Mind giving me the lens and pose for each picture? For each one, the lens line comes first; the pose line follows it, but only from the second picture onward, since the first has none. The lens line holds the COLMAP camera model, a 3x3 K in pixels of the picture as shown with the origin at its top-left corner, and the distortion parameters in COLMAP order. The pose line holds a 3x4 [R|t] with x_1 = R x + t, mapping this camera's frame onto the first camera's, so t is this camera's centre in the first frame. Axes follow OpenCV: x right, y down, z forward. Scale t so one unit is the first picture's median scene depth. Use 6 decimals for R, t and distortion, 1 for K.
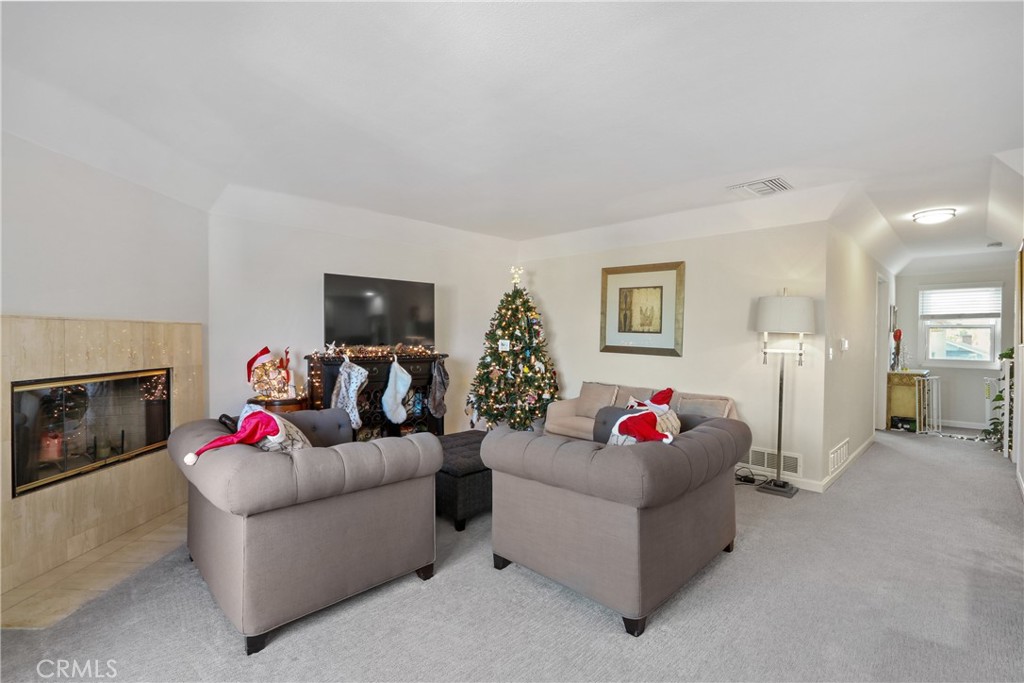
lens RADIAL K [[477.6, 0, 512.1], [0, 477.6, 336.8], [0, 0, 1]] dist [-0.014964, -0.000401]
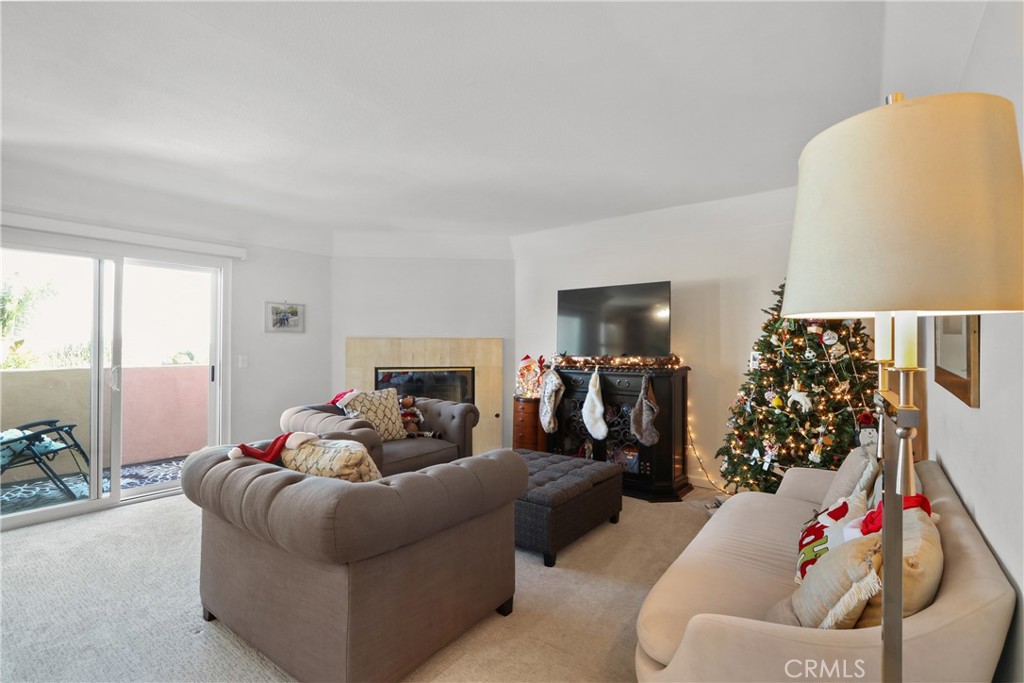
lens RADIAL K [[477.6, 0, 512.2], [0, 477.6, 343.5], [0, 0, 1]] dist [-0.014964, -0.000401]
pose [[0.119318, -0.014127, -0.992756, 0.713438], [-0.002911, 0.999889, -0.014579, 0.008699], [0.992852, 0.004630, 0.119264, 0.758428]]
